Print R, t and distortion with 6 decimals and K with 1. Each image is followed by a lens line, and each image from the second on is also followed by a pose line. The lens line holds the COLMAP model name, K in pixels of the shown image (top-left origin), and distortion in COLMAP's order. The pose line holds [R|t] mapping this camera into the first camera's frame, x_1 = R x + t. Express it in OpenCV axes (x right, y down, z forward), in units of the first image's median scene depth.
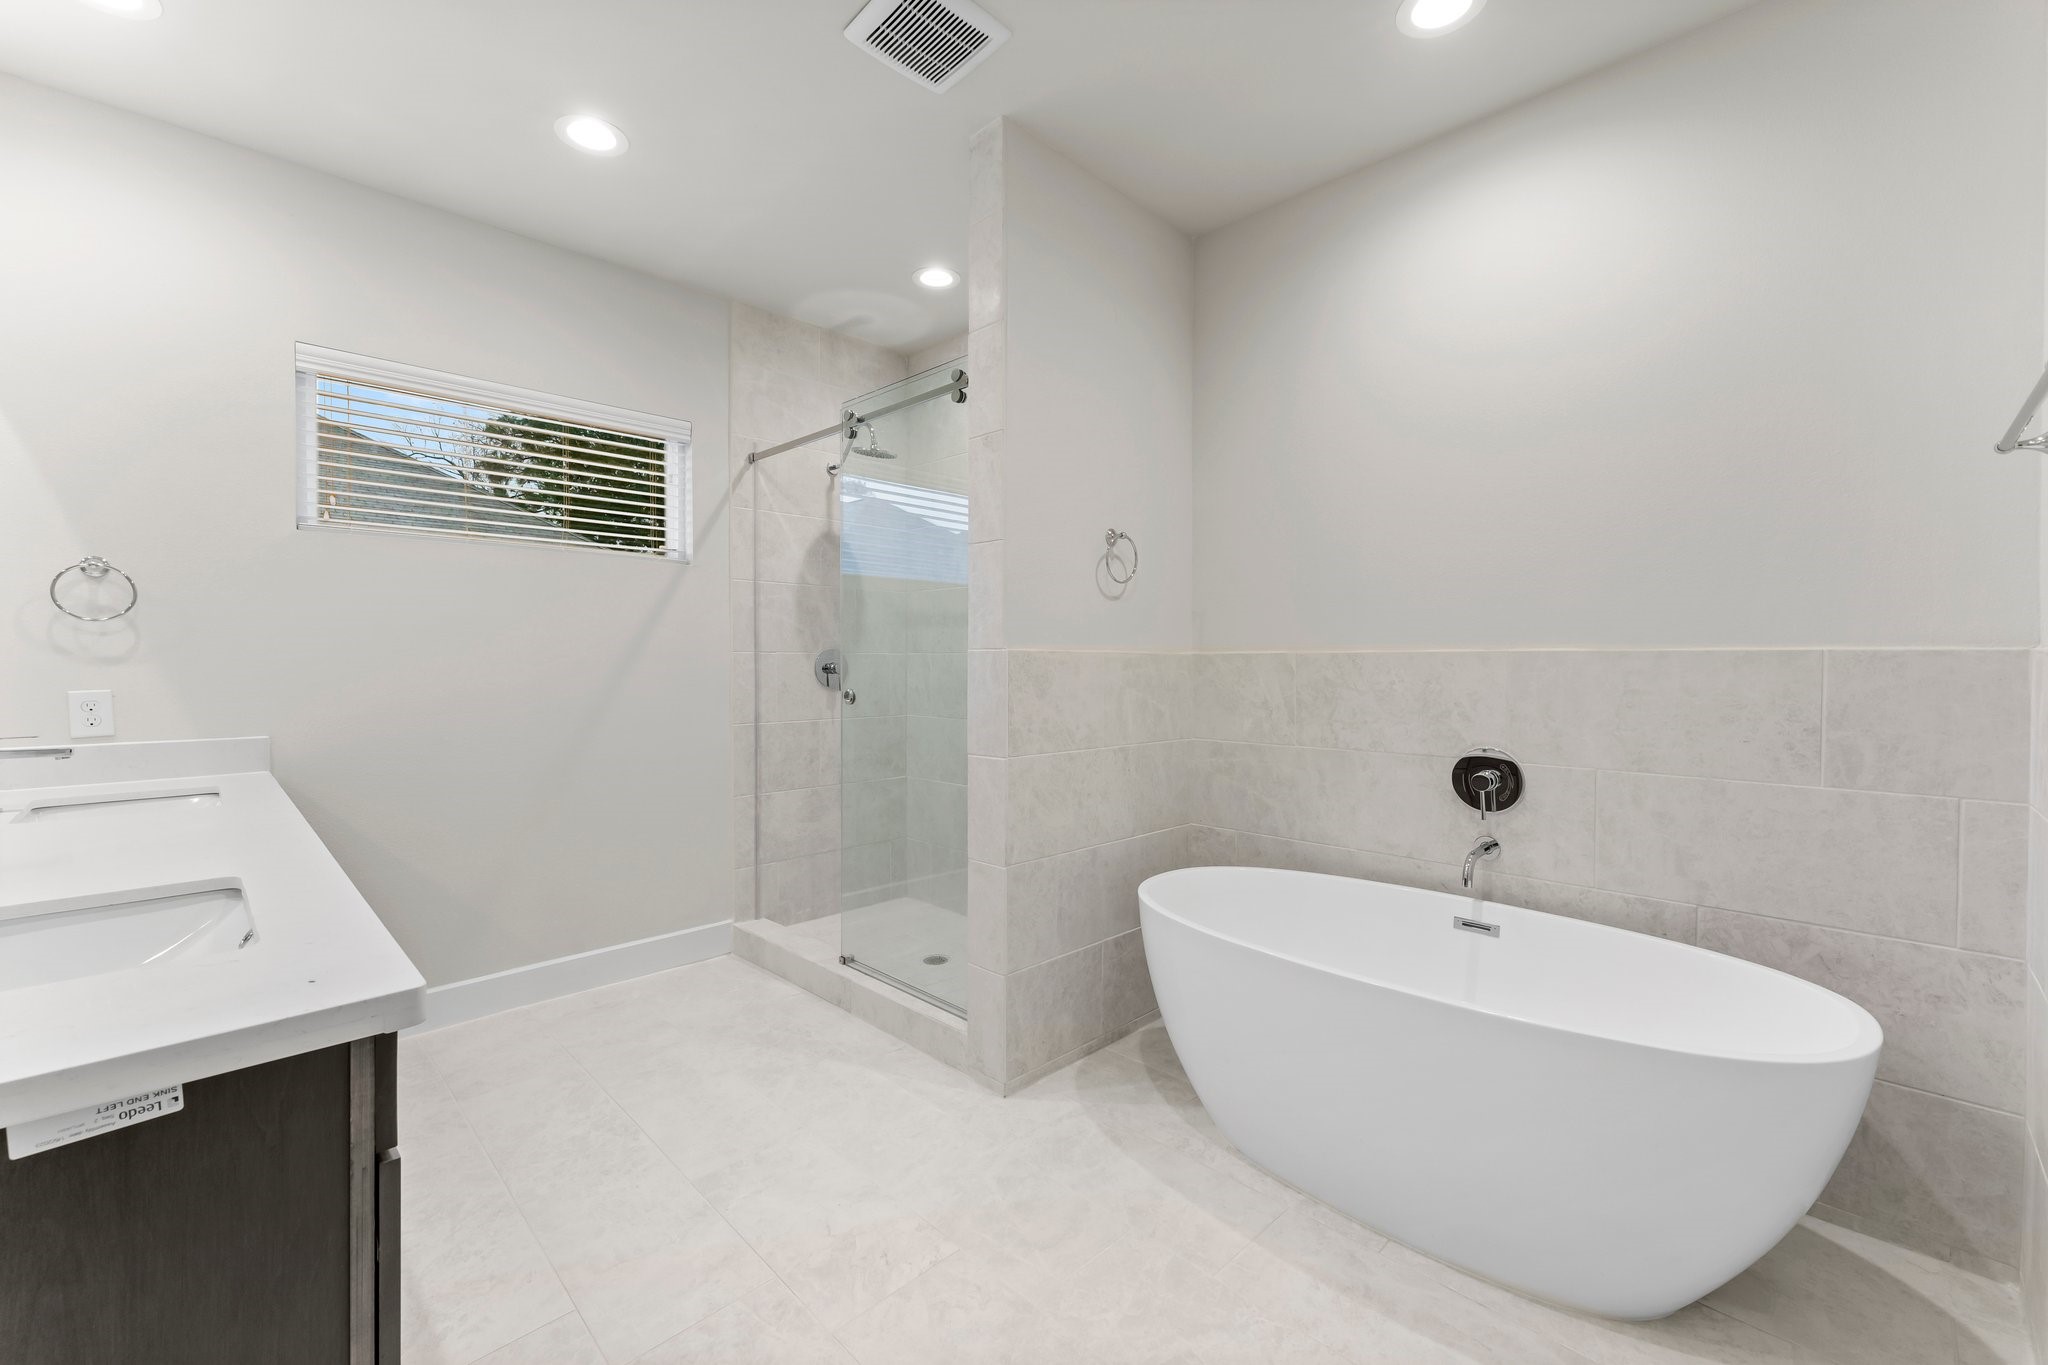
lens RADIAL K [[828.0, 0, 1026.9], [0, 828.0, 671.0], [0, 0, 1]] dist [0.000750, -0.000542]
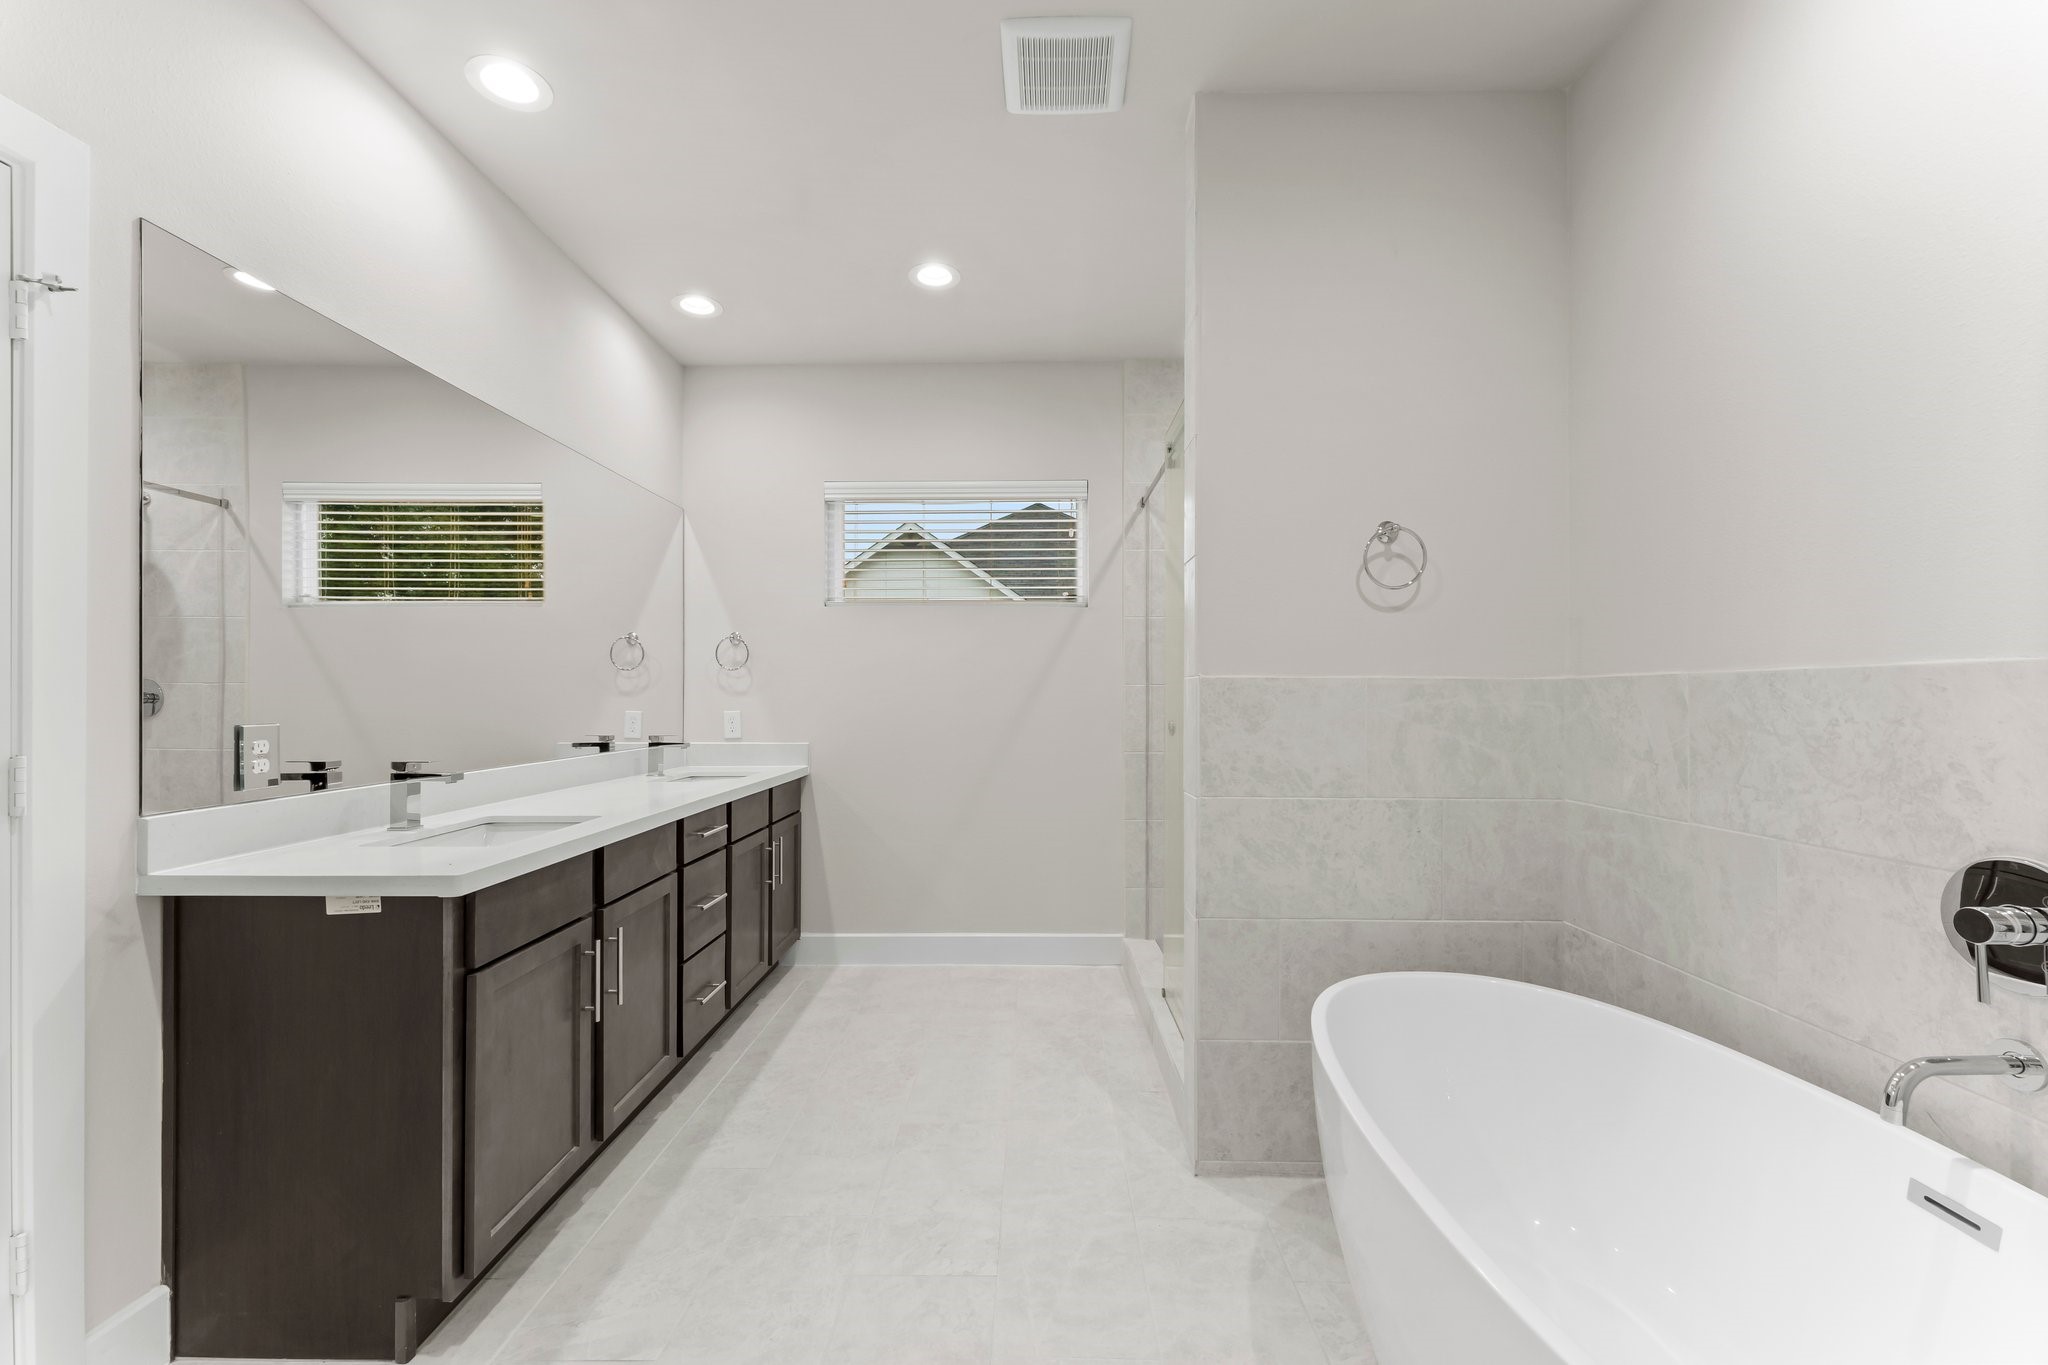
lens RADIAL K [[828.0, 0, 1017.3], [0, 828.0, 694.4], [0, 0, 1]] dist [0.000750, -0.000542]
pose [[0.694238, -0.004045, -0.719734, 0.424357], [-0.007617, 0.999887, -0.012967, 0.005898], [0.719706, 0.014484, 0.694128, 0.201894]]
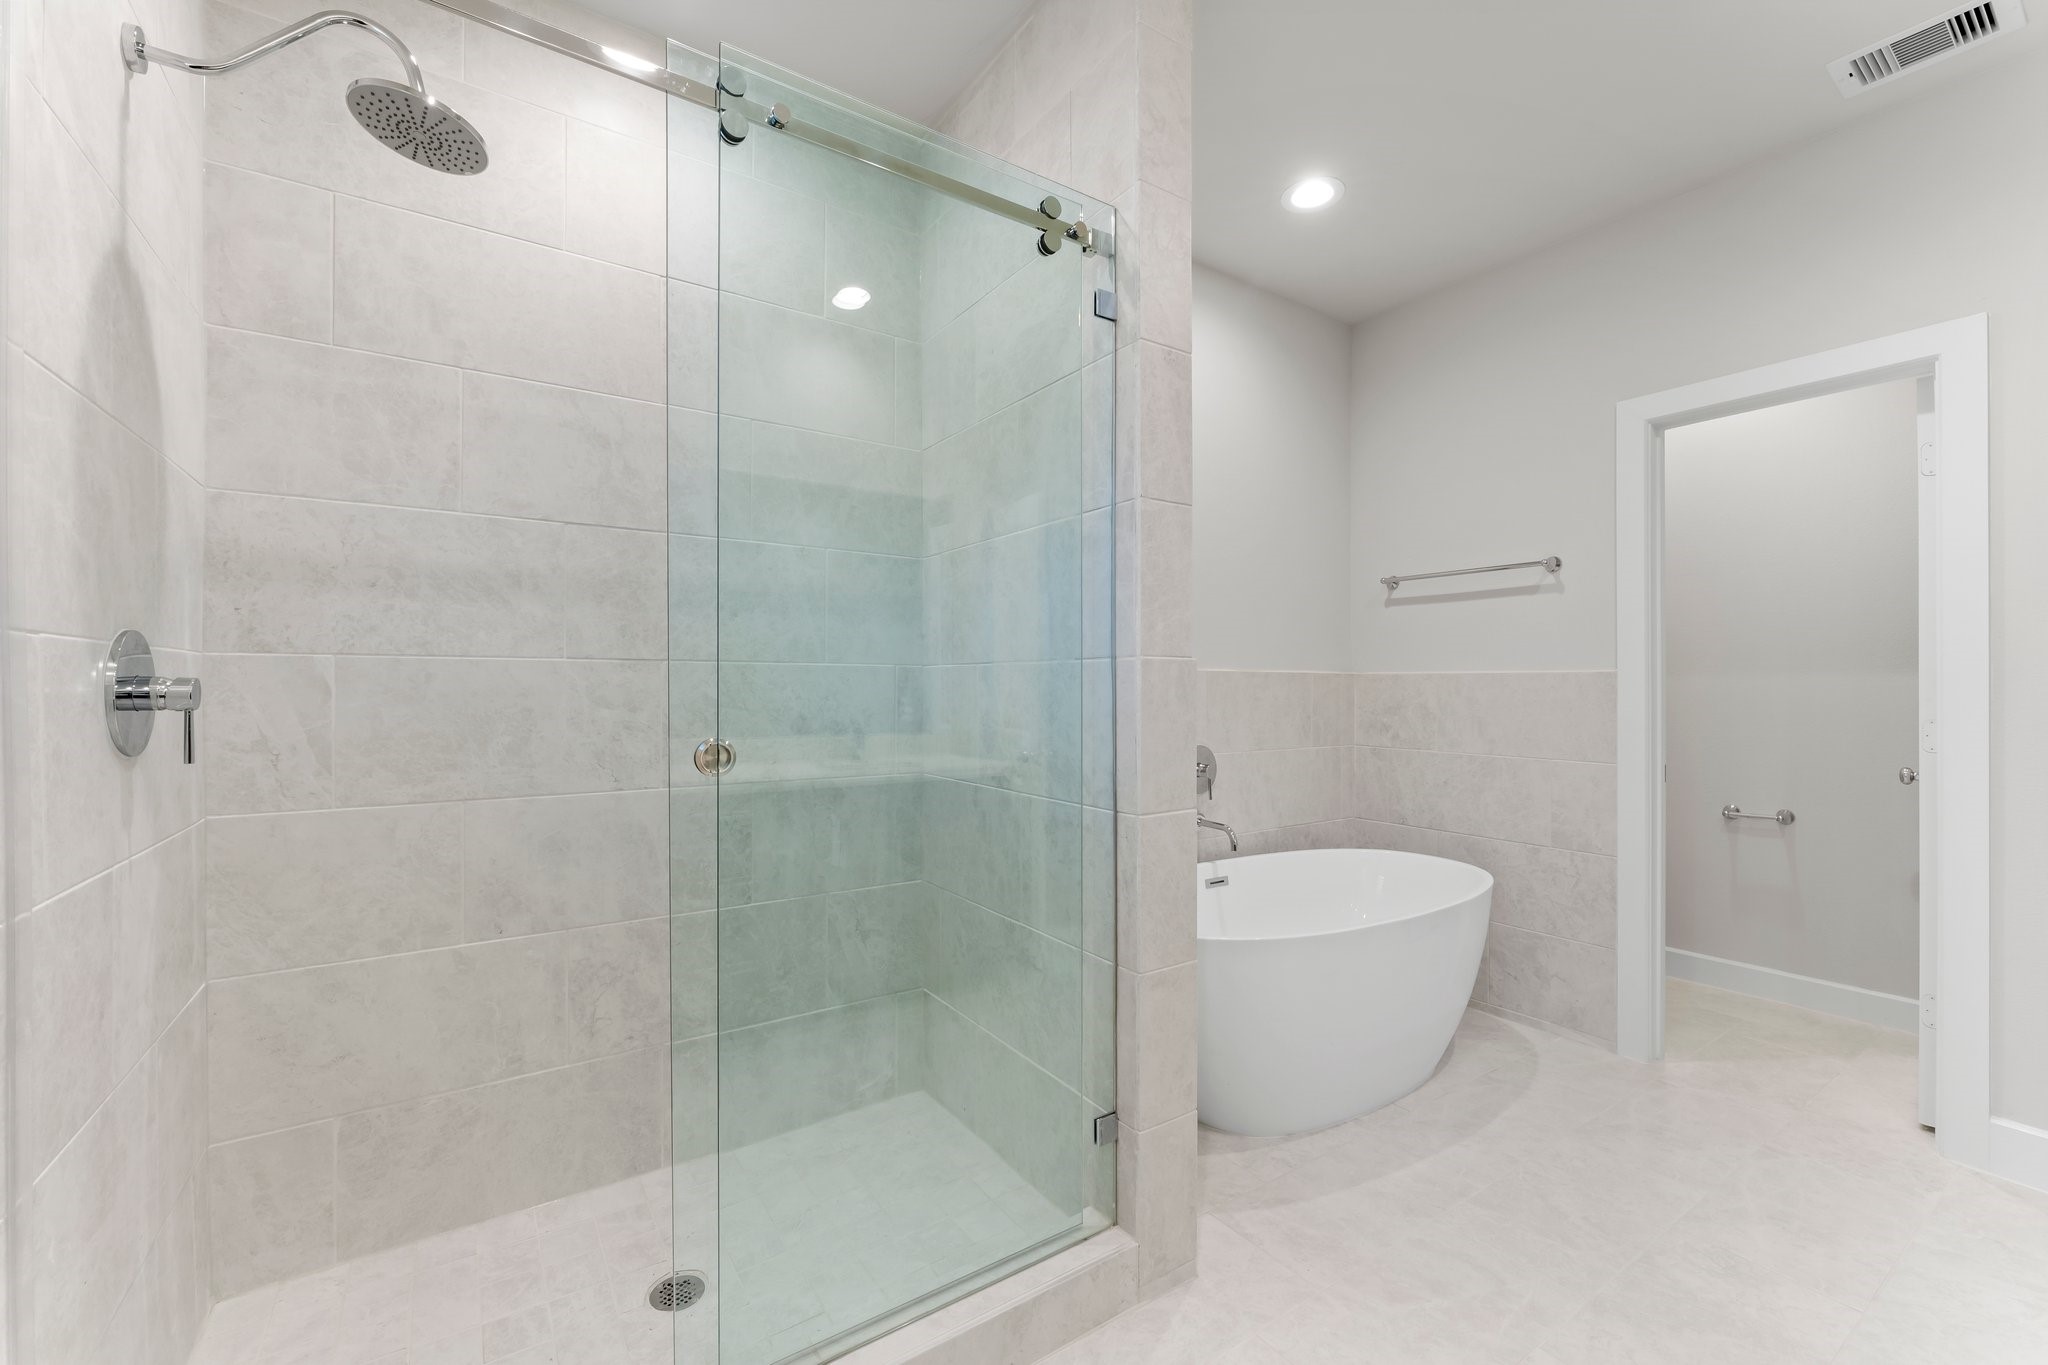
lens RADIAL K [[828.0, 0, 1035.8], [0, 828.0, 681.4], [0, 0, 1]] dist [0.000750, -0.000542]
pose [[0.187605, 0.001746, 0.982243, -0.667024], [0.008270, 0.999960, -0.003357, -0.003970], [-0.982210, 0.008753, 0.187583, 0.867209]]
